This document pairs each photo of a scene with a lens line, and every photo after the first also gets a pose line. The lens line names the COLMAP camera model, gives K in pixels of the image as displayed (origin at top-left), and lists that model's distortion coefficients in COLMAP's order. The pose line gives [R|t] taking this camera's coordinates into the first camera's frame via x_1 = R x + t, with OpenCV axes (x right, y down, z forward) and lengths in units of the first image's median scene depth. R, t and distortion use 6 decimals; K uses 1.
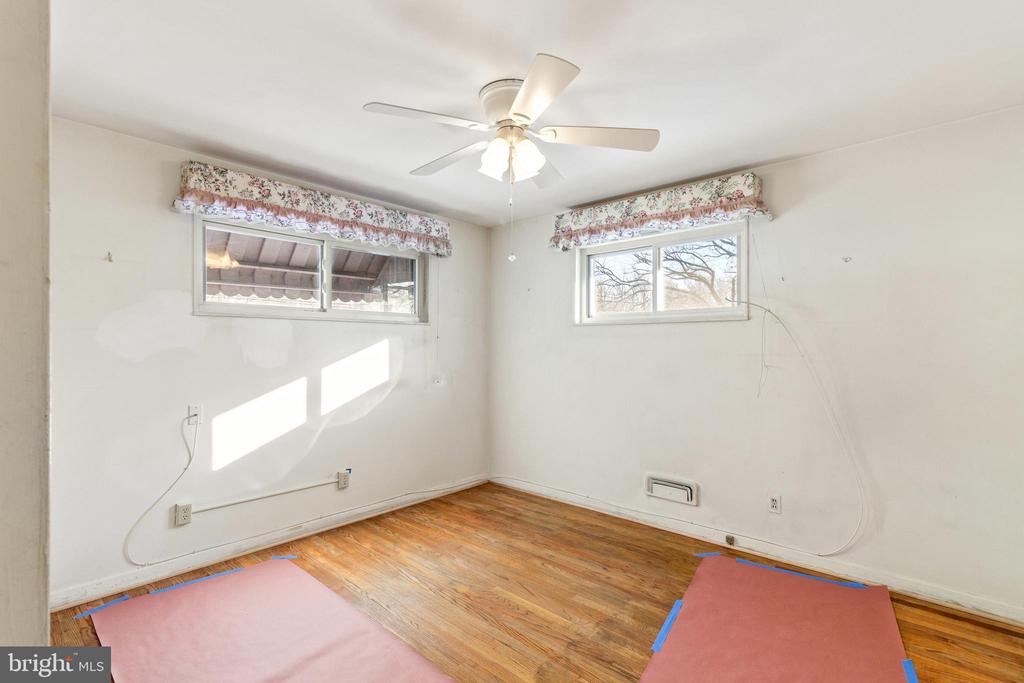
lens RADIAL K [[481.8, 0, 509.1], [0, 481.8, 344.6], [0, 0, 1]] dist [0.001478, 0.000389]
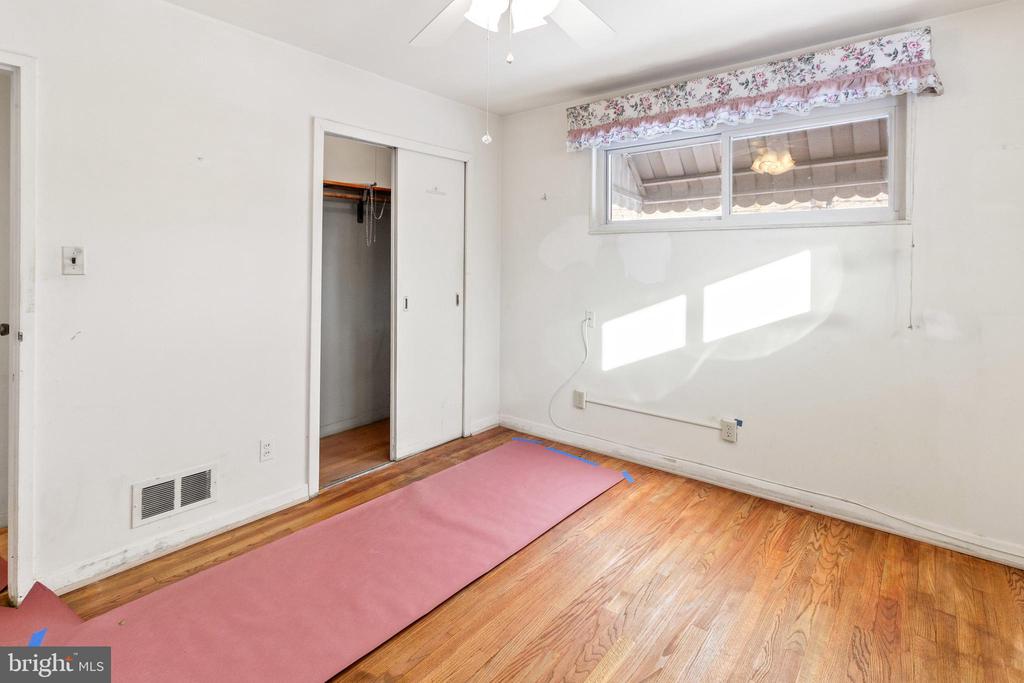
lens RADIAL K [[528.2, 0, 509.7], [0, 528.2, 250.8], [0, 0, 1]] dist [0.002523, -0.000322]
pose [[0.034230, -0.006343, -0.999394, 0.523182], [0.008019, 0.999949, -0.006072, -0.010948], [0.999382, -0.007806, 0.034279, 0.628843]]
